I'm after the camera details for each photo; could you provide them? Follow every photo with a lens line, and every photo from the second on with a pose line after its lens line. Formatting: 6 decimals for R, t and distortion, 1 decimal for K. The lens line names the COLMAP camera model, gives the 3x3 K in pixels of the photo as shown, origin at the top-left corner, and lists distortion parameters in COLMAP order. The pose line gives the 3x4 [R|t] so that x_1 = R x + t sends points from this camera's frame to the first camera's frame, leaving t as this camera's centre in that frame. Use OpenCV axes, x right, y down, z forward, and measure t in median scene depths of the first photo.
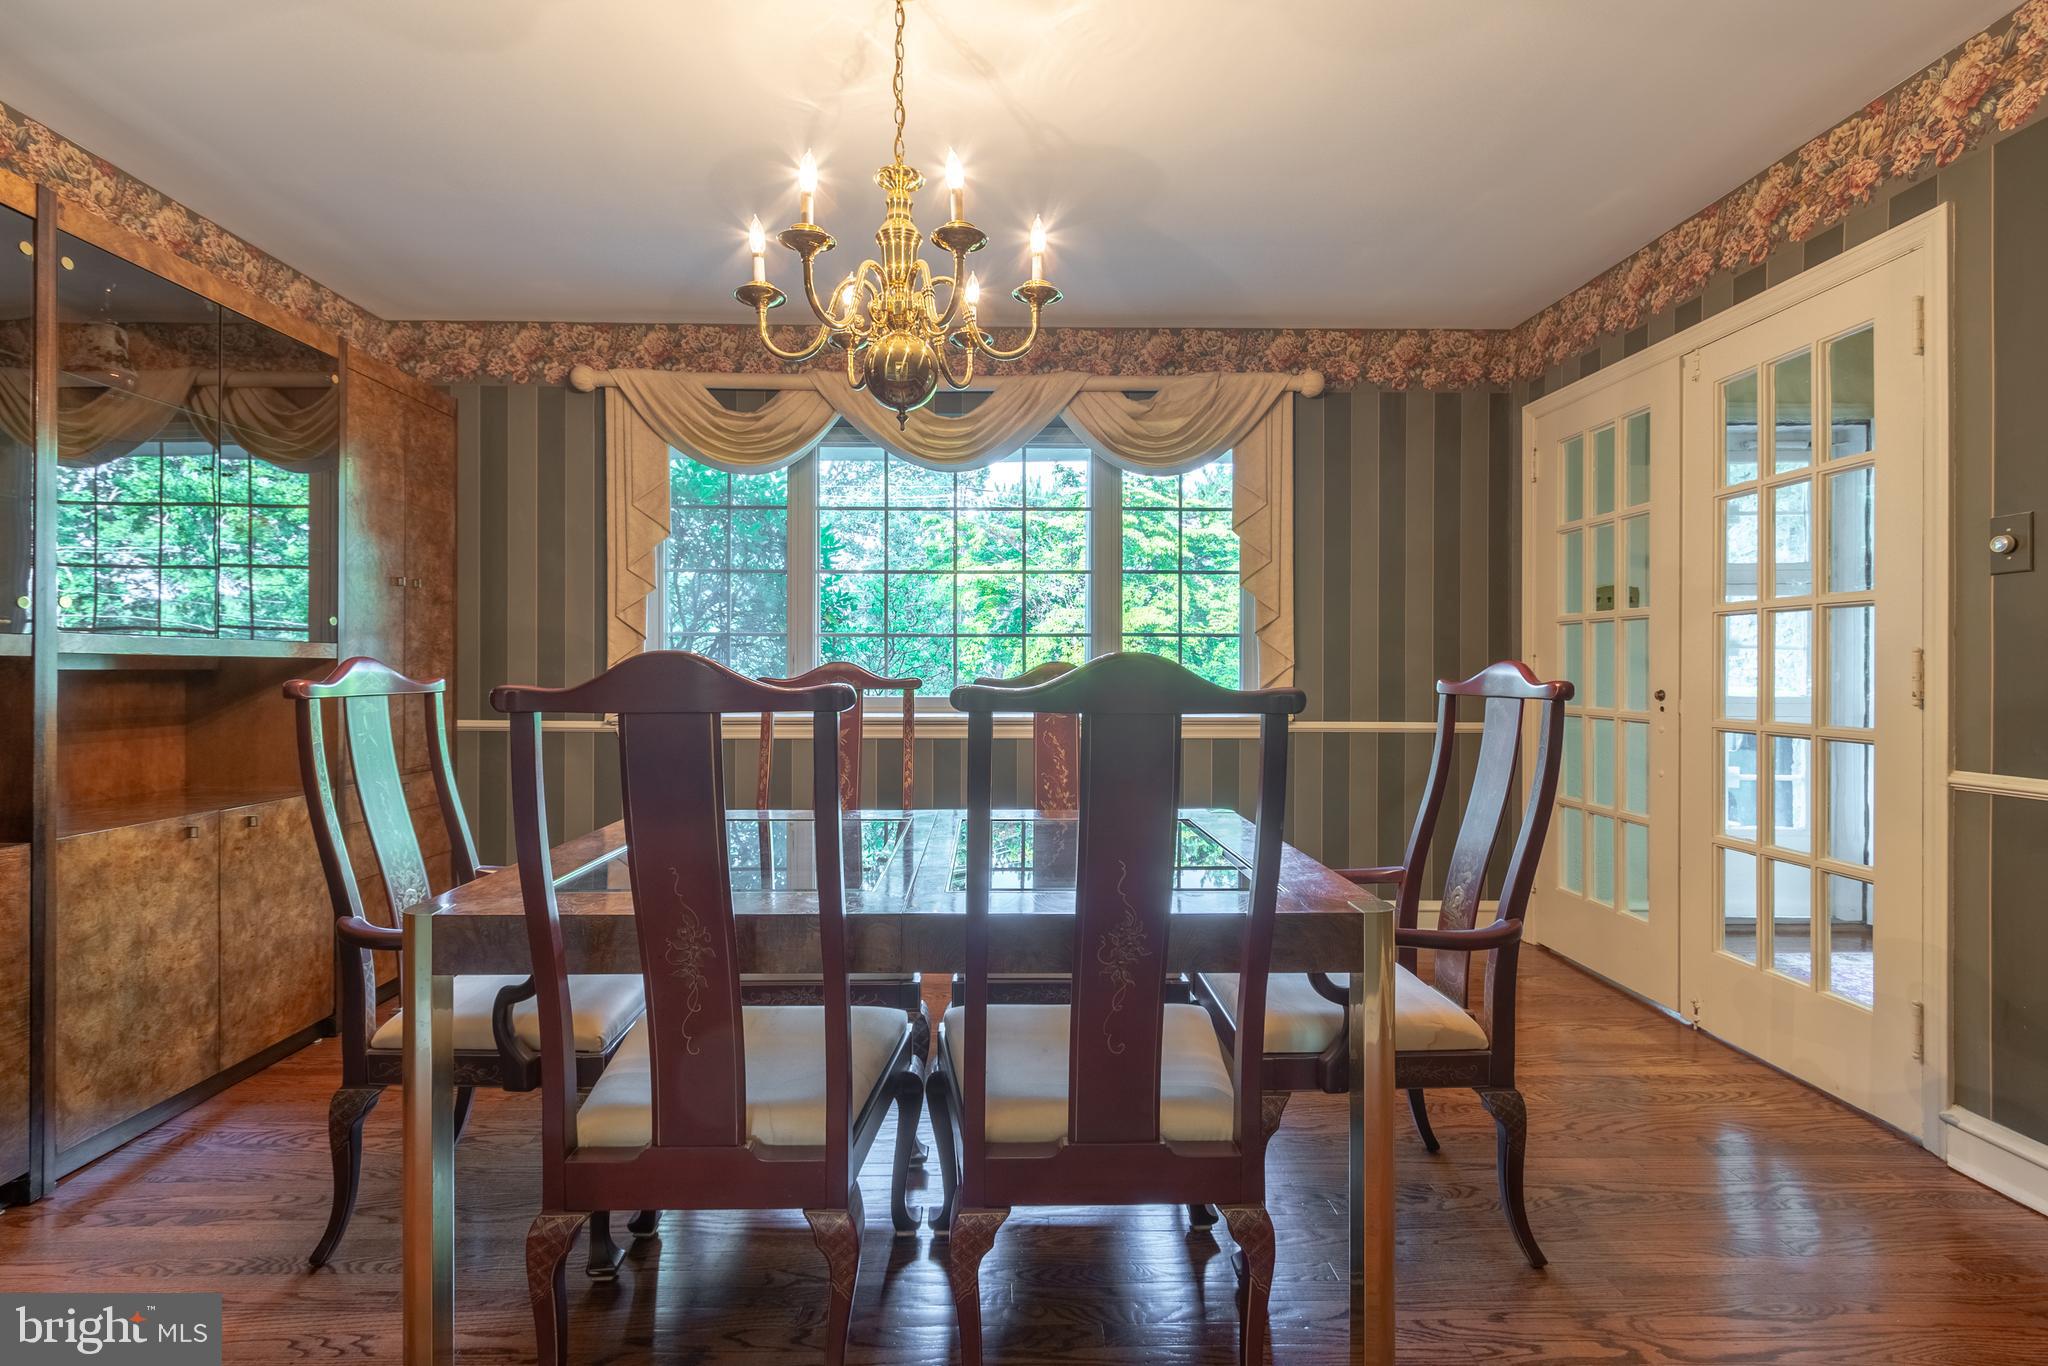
lens RADIAL K [[901.4, 0, 1001.1], [0, 901.4, 670.6], [0, 0, 1]] dist [0.001113, 0.000193]
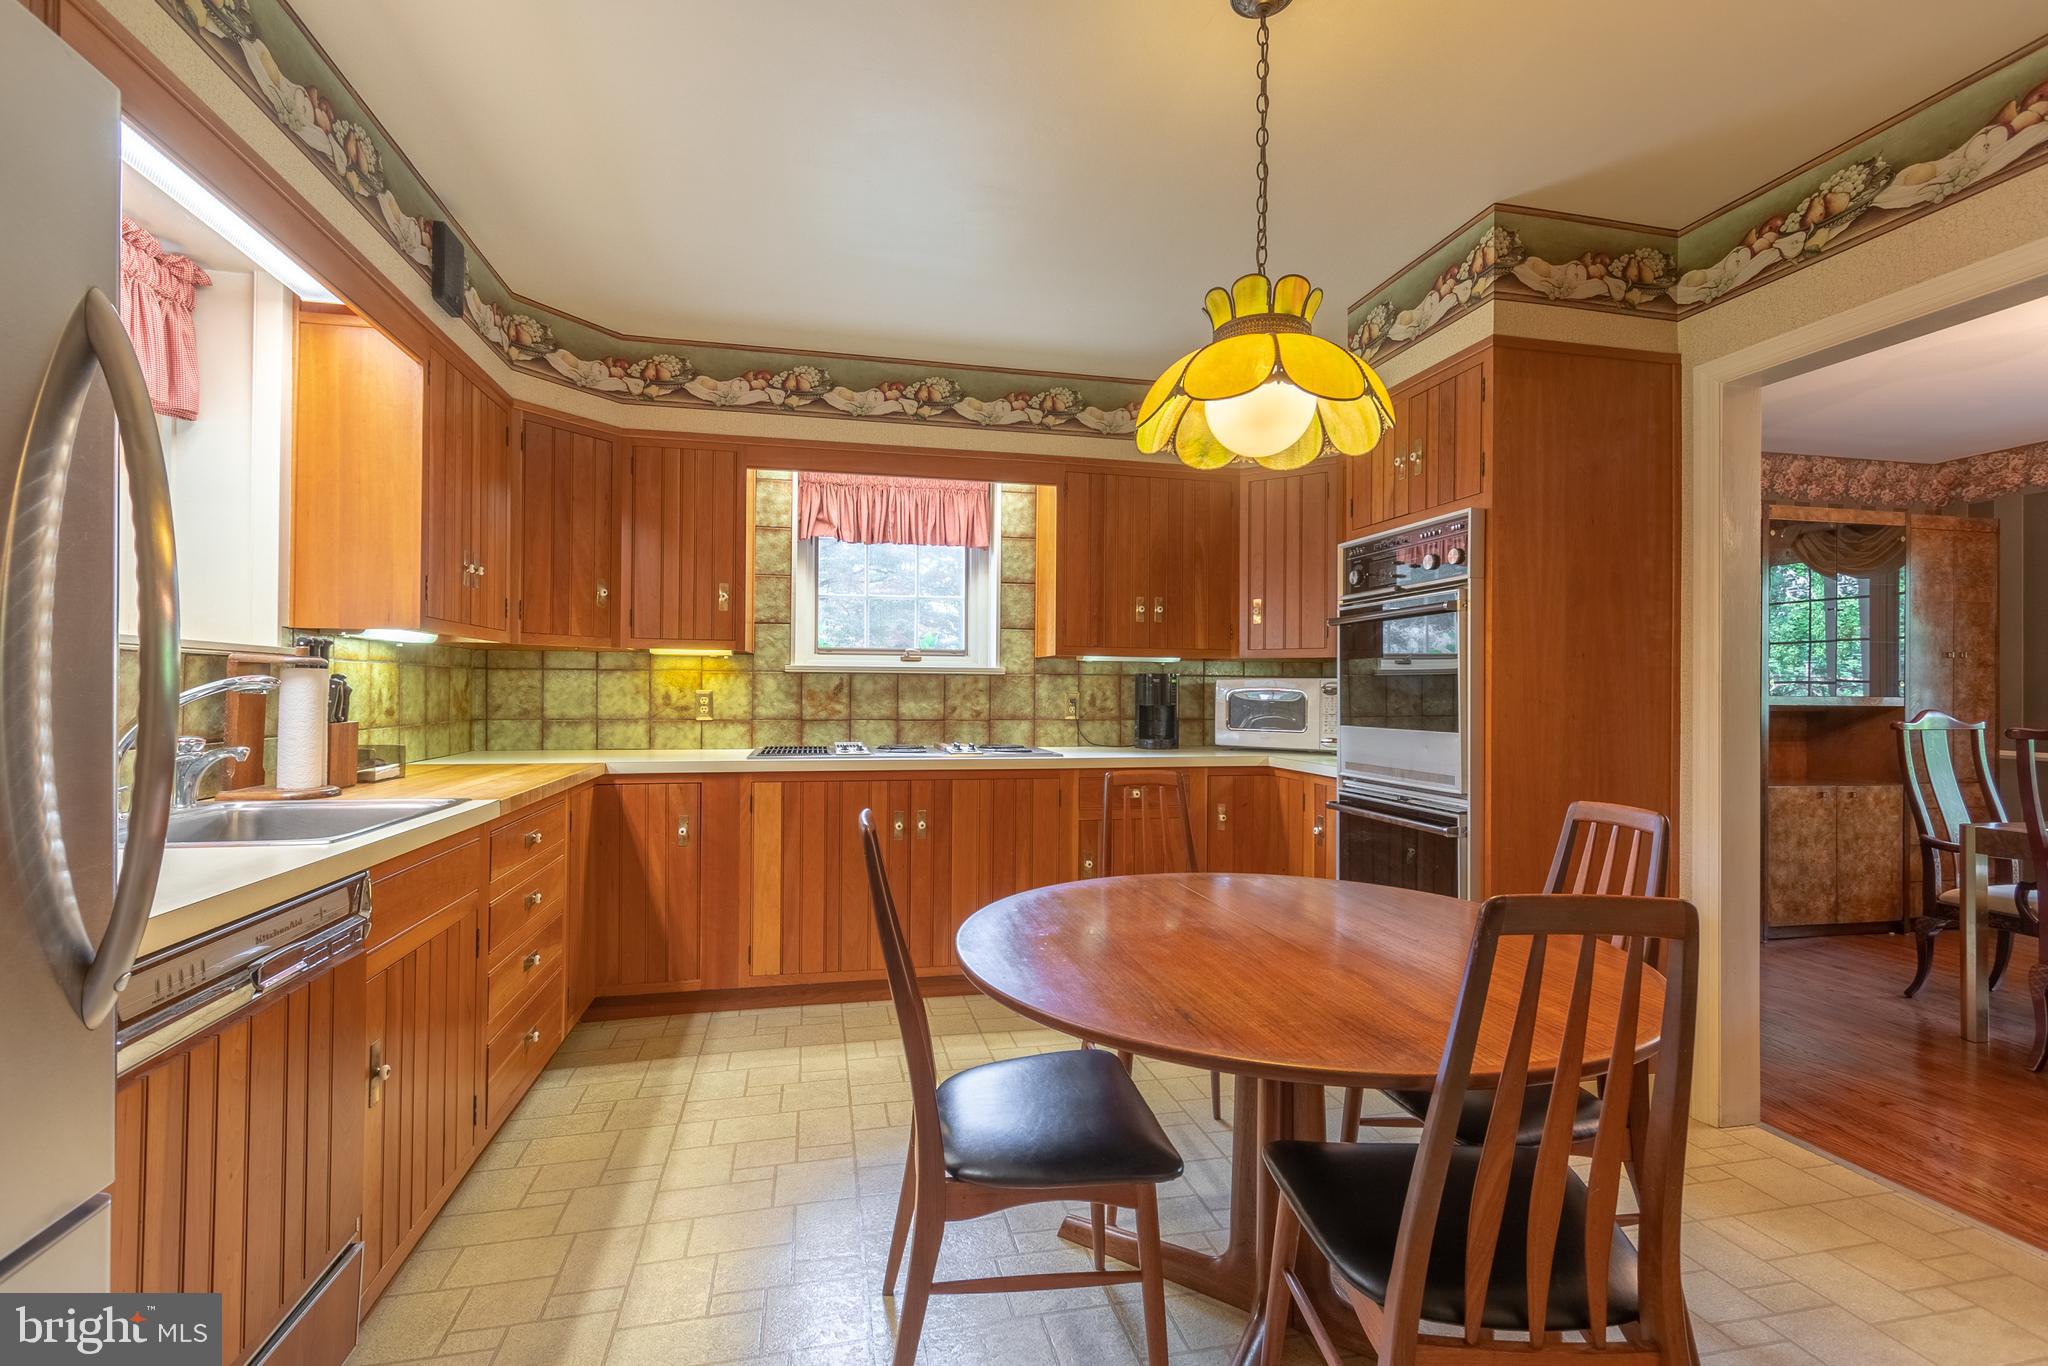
lens RADIAL K [[901.4, 0, 989.5], [0, 901.4, 681.9], [0, 0, 1]] dist [0.001113, 0.000193]
pose [[0.174780, -0.008544, -0.984570, 0.667085], [-0.010808, 0.999885, -0.010595, -0.025140], [0.984548, 0.012493, 0.174668, -1.045269]]
